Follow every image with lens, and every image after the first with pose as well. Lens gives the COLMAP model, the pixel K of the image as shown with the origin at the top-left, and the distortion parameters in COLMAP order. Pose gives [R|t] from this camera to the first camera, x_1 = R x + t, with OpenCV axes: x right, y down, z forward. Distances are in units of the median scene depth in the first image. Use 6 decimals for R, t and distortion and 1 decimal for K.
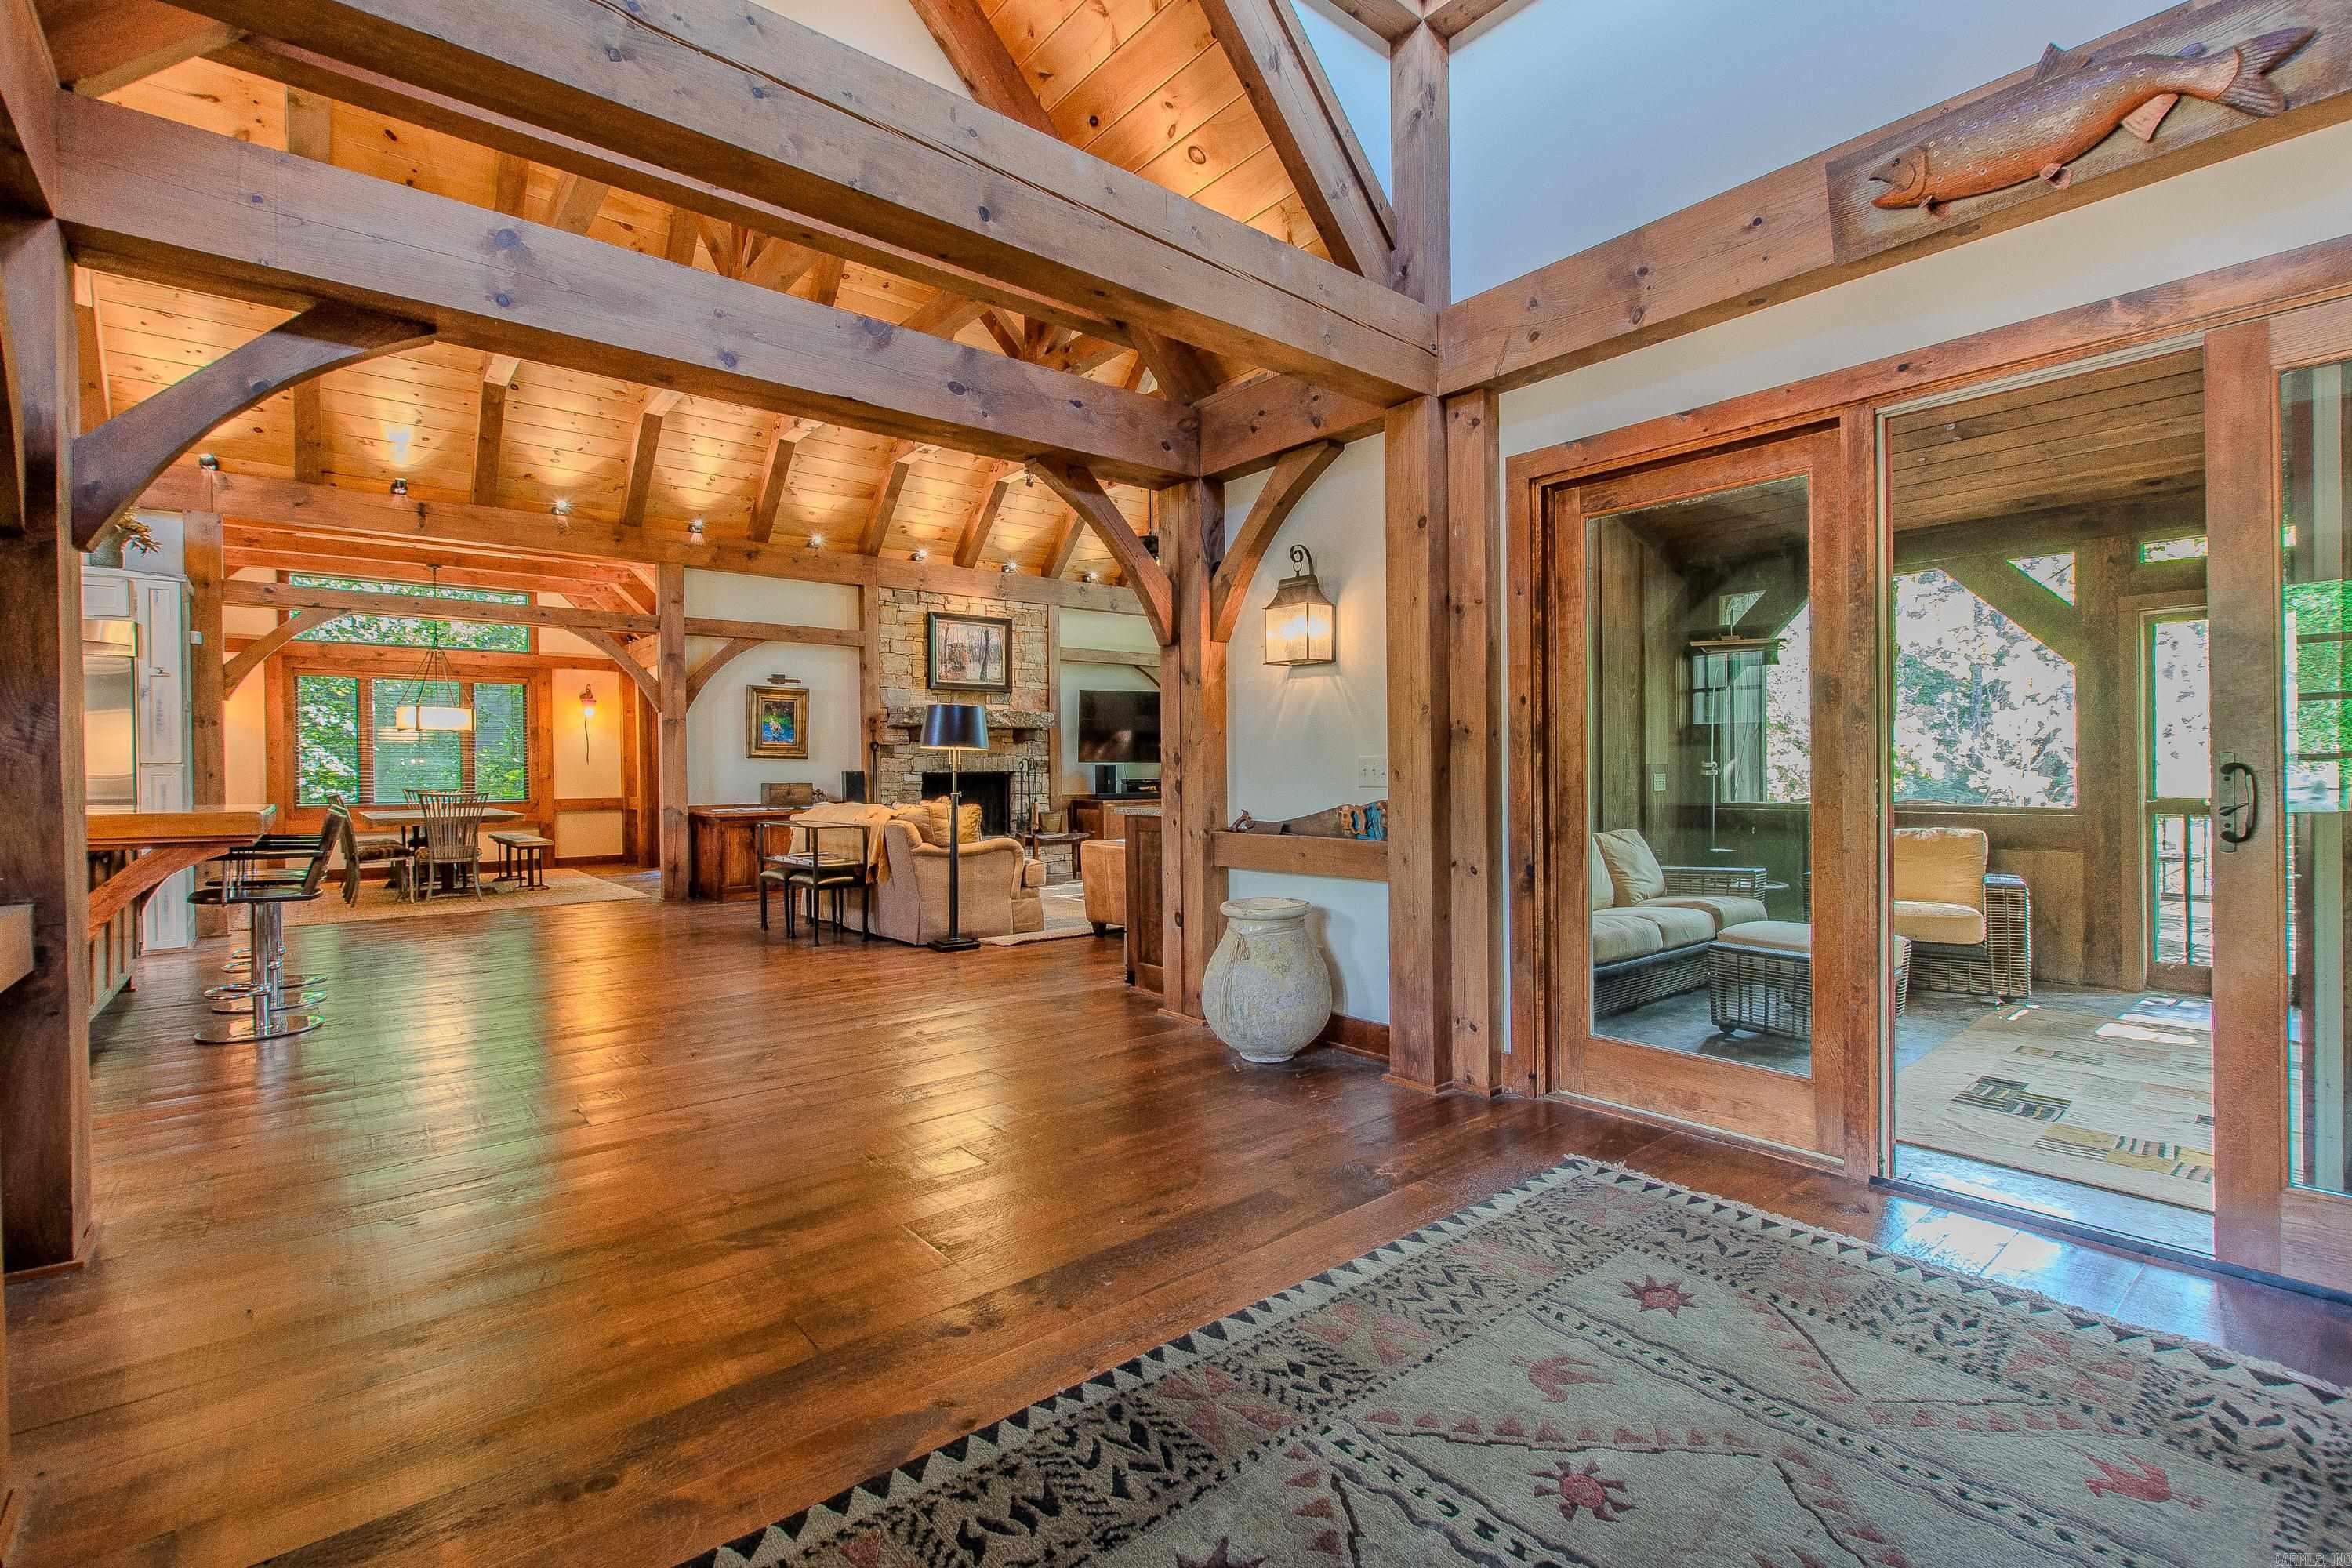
lens RADIAL K [[1023.2, 0, 1189.4], [0, 1023.2, 768.9], [0, 0, 1]] dist [0.001662, -0.001270]
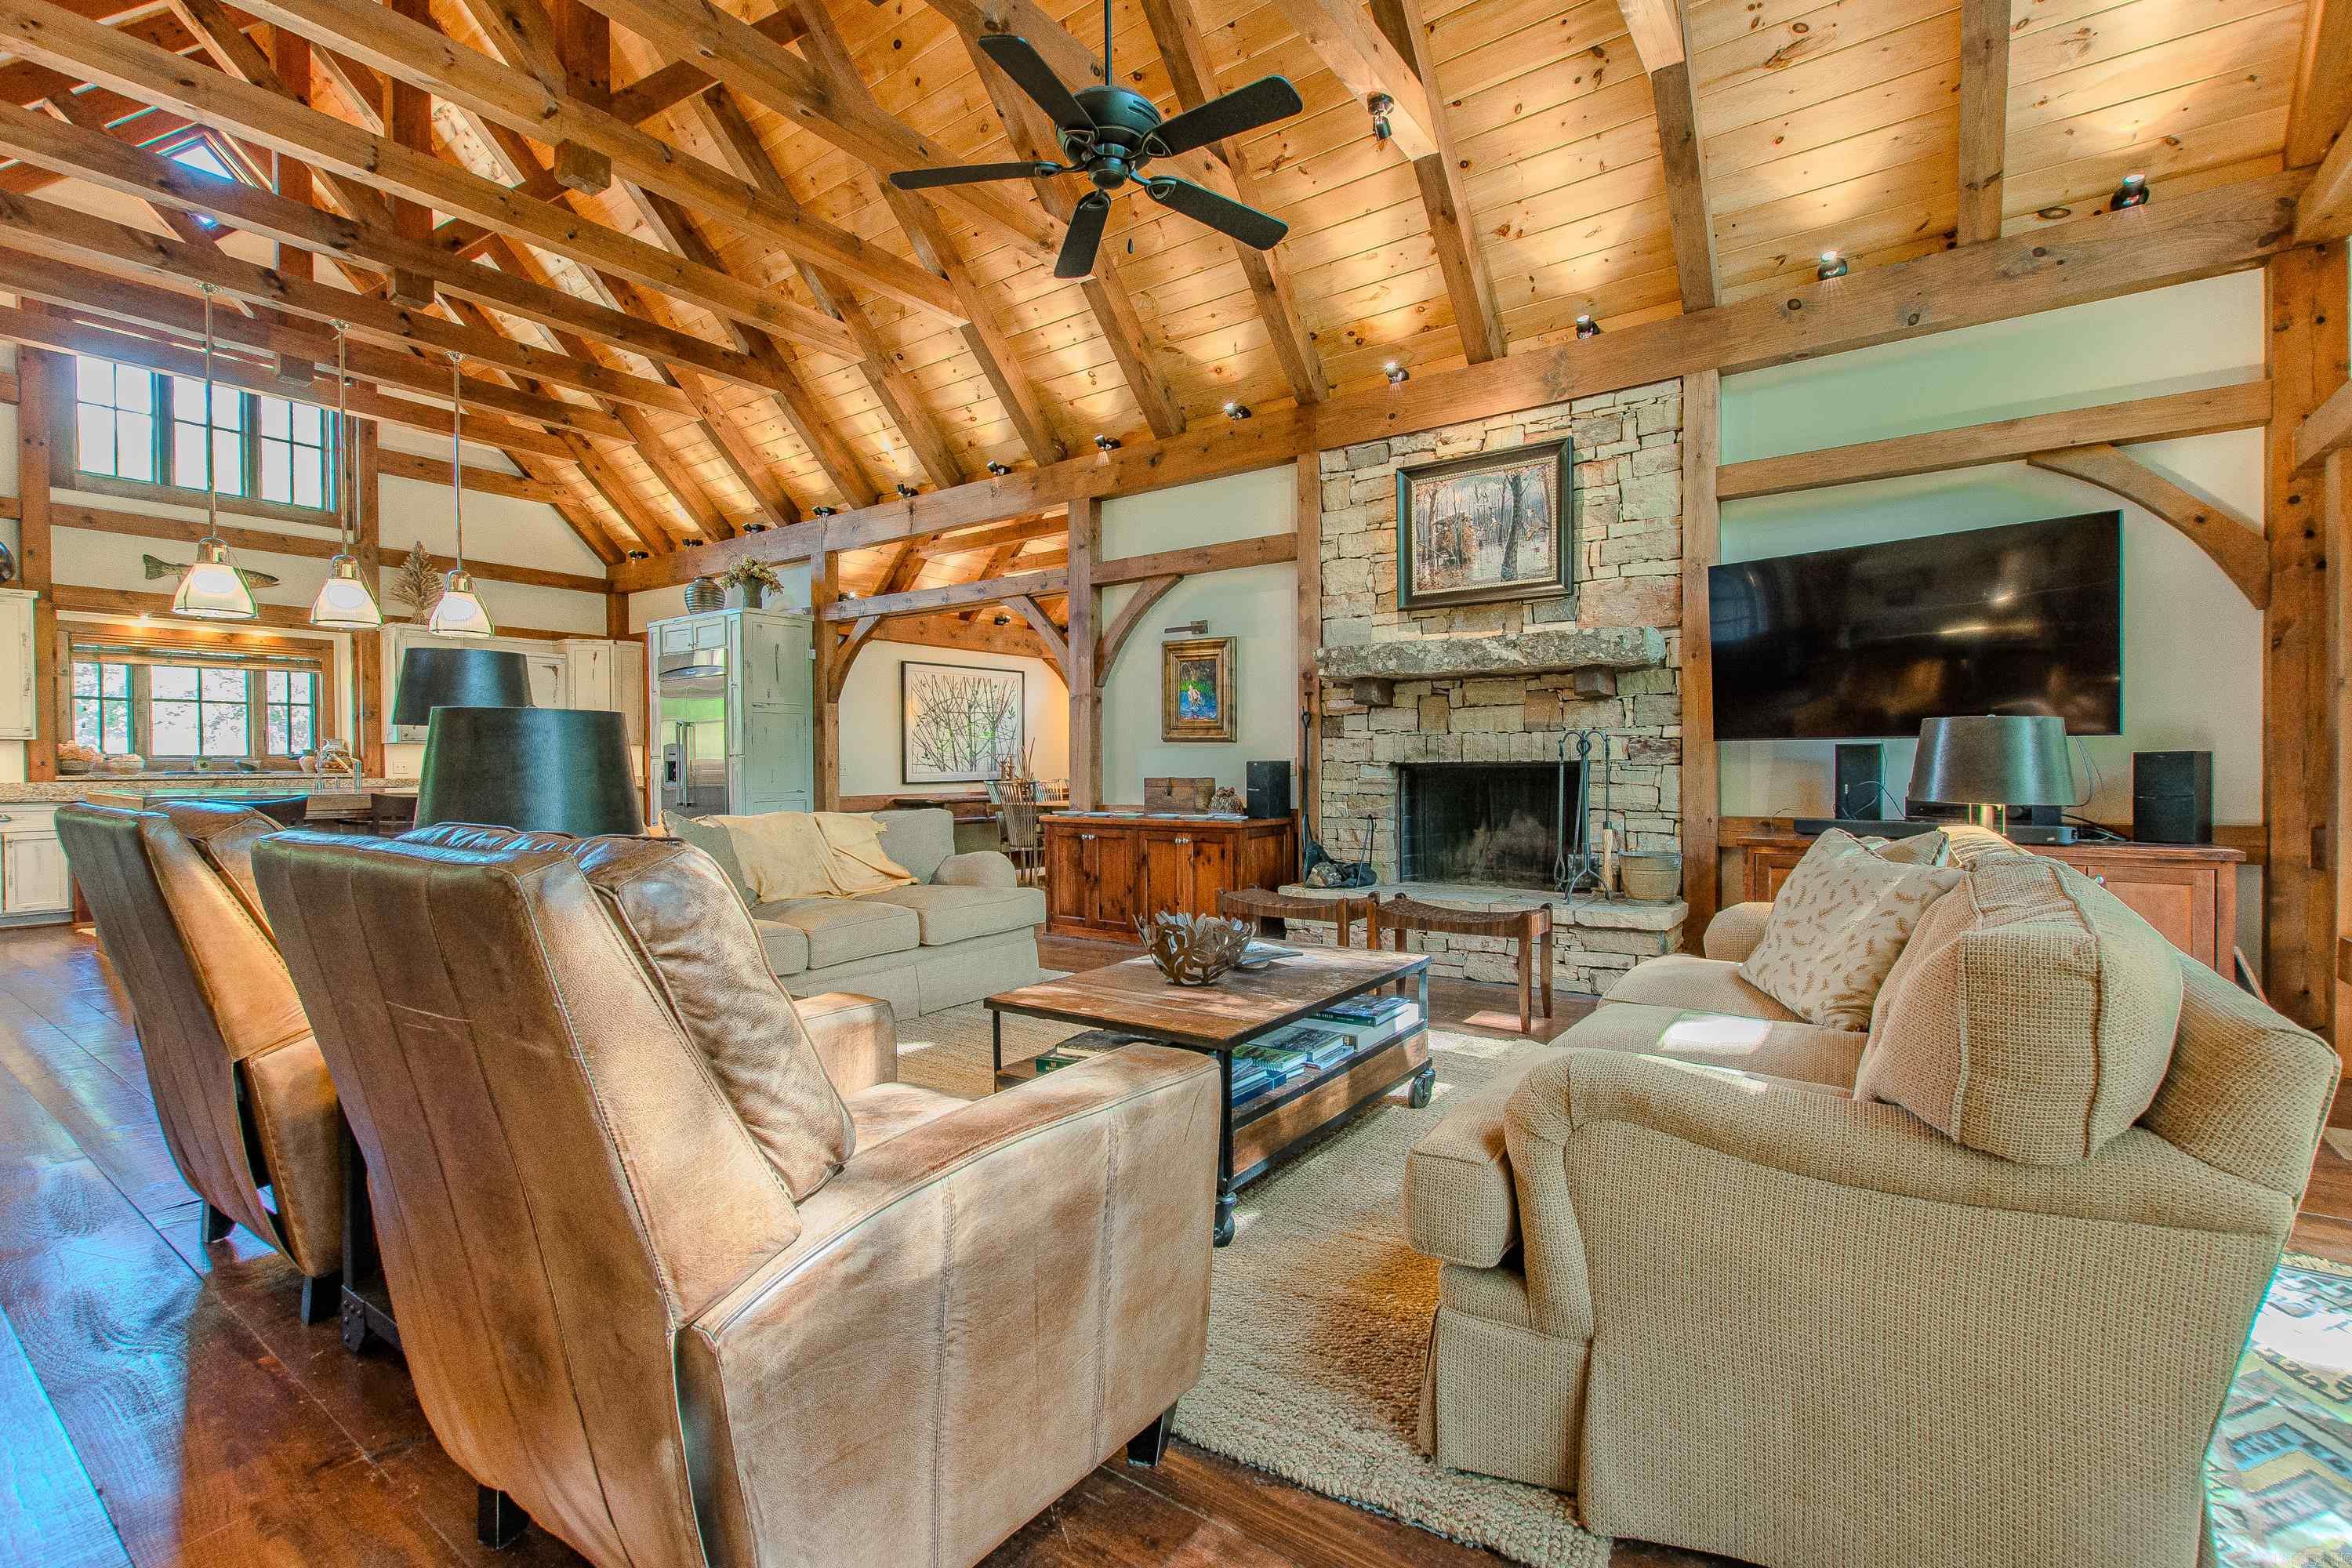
lens RADIAL K [[1023.2, 0, 1188.2], [0, 1023.2, 774.1], [0, 0, 1]] dist [0.001662, -0.001270]
pose [[0.265707, 0.015860, -0.963923, 0.247268], [0.000619, 0.999862, 0.016622, -0.000051], [0.964054, -0.005014, 0.265660, 0.752368]]
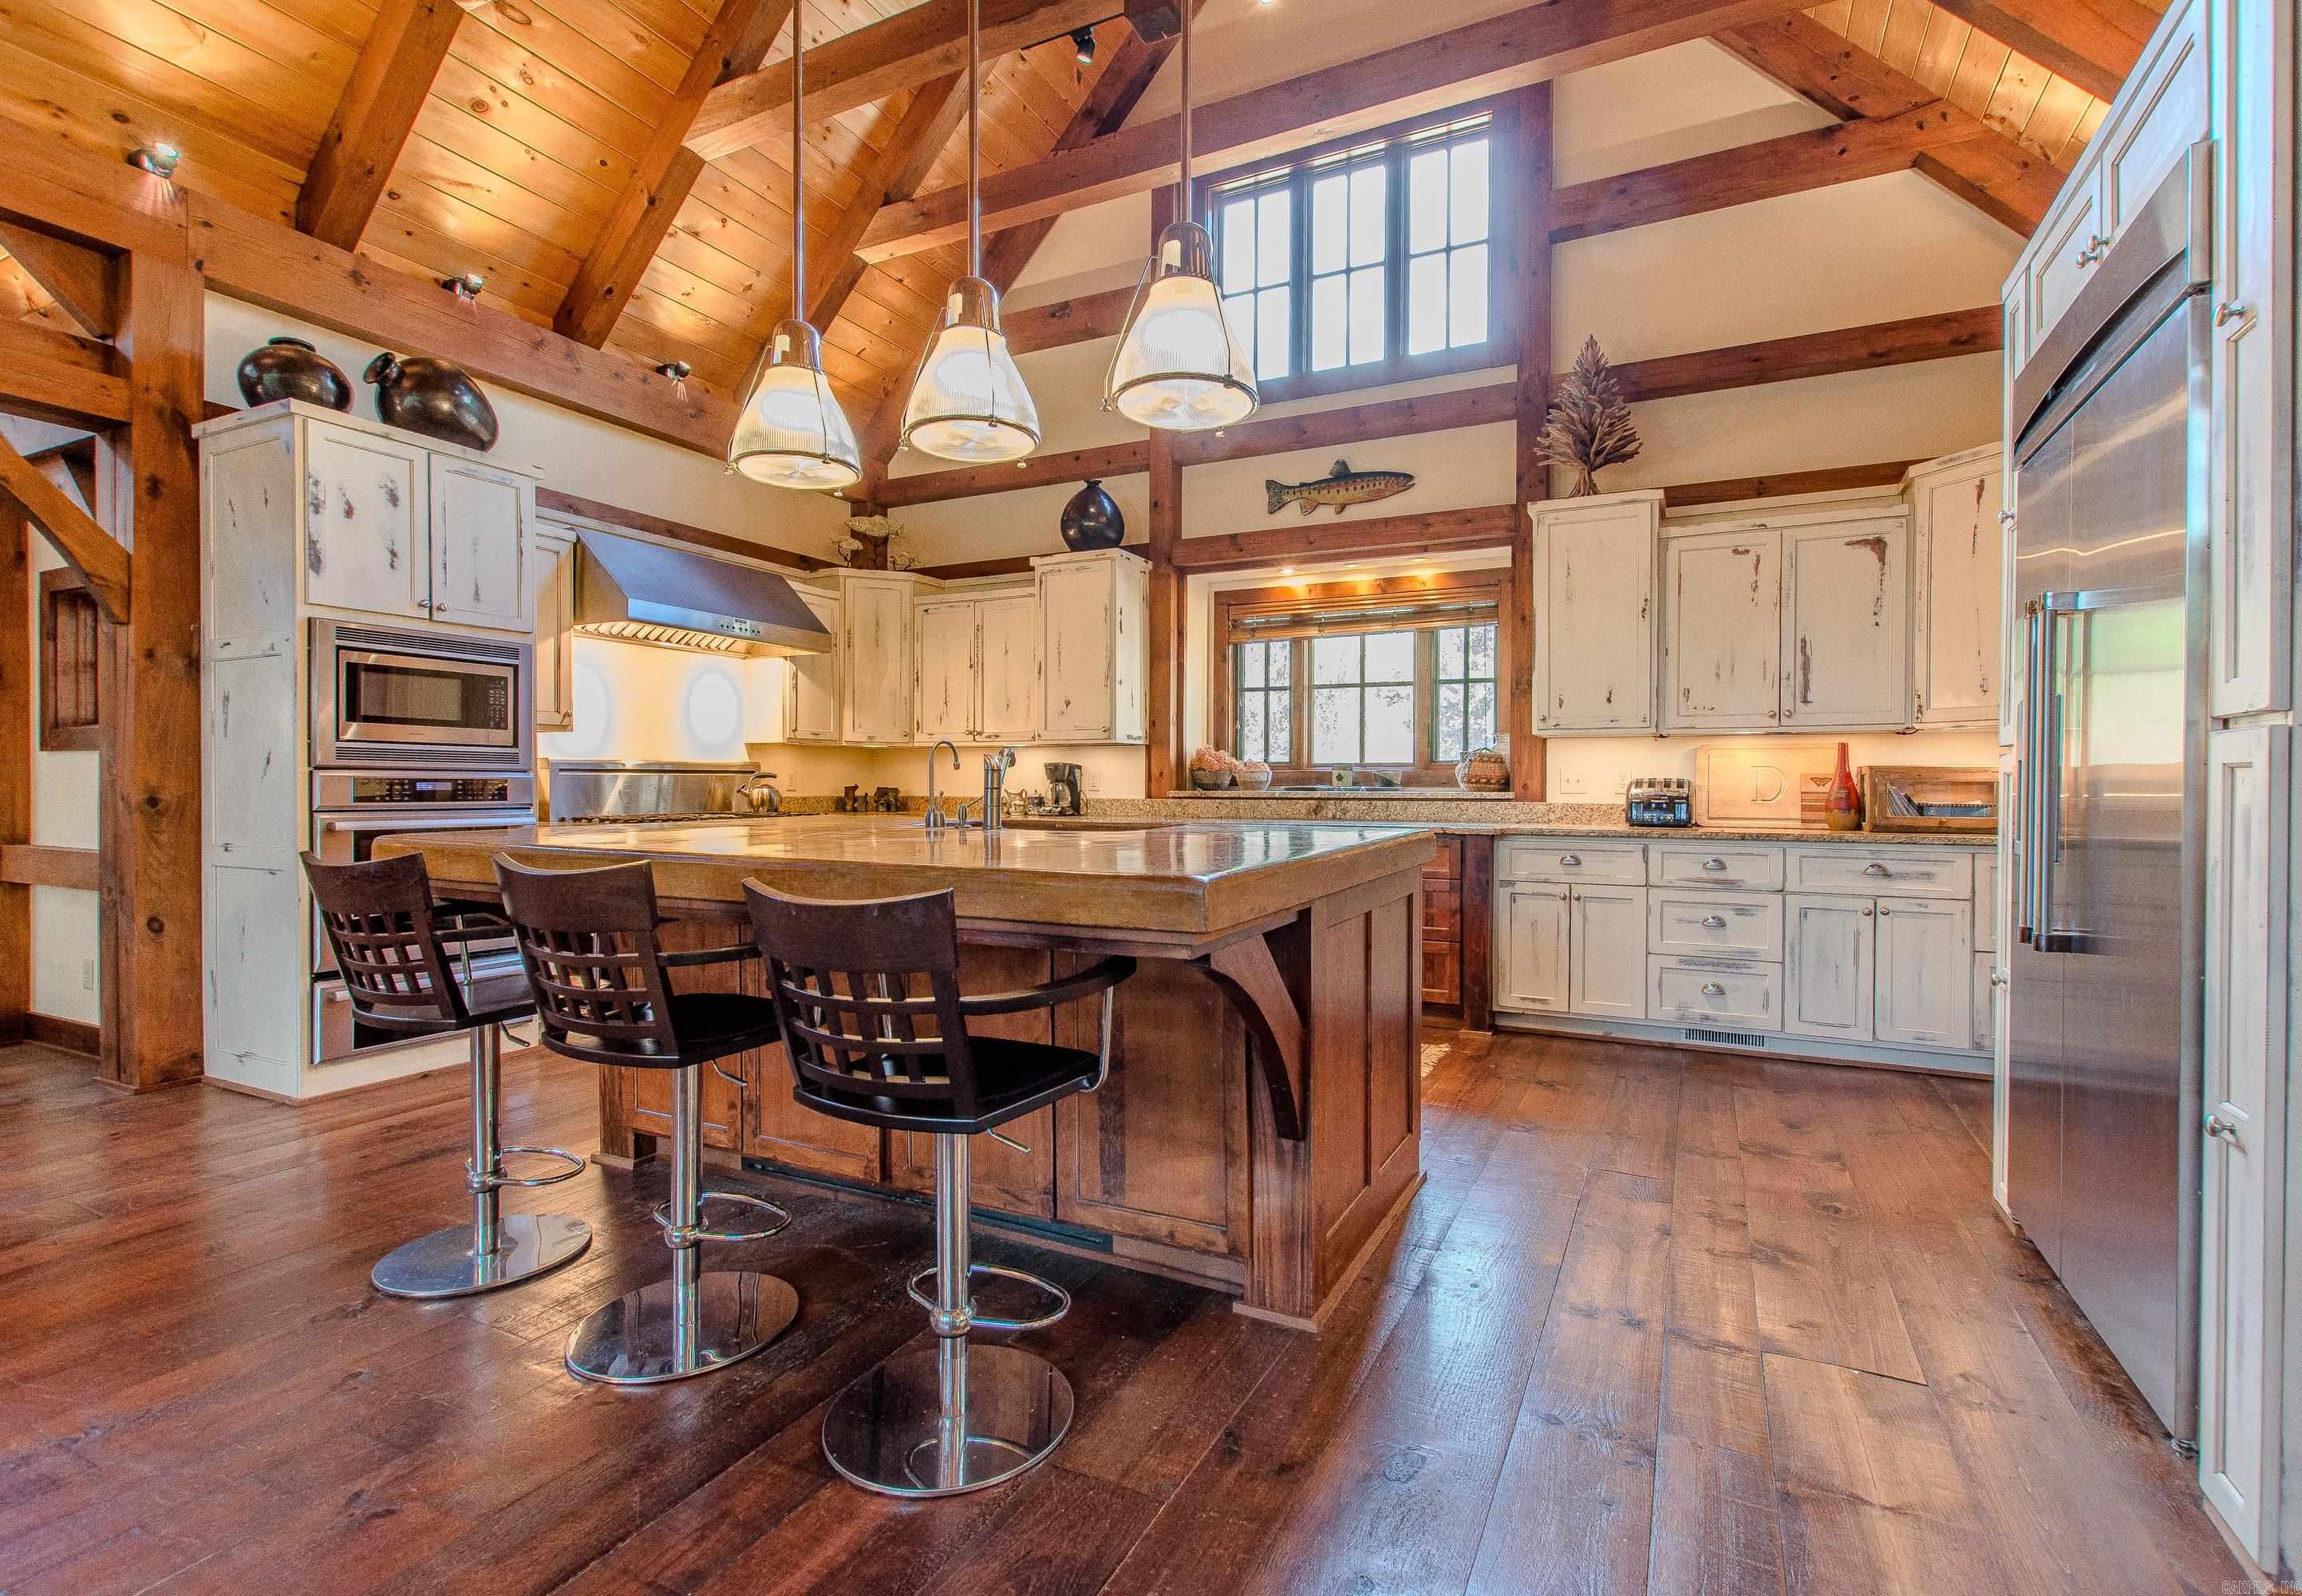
lens RADIAL K [[1049.9, 0, 1201.1], [0, 1049.9, 785.0], [0, 0, 1]] dist [0.005761, 0.000771]
pose [[-0.906942, 0.009955, -0.421139, -0.451127], [0.006697, 0.999935, 0.009216, 0.004426], [0.421203, 0.005538, -0.906949, 0.692333]]
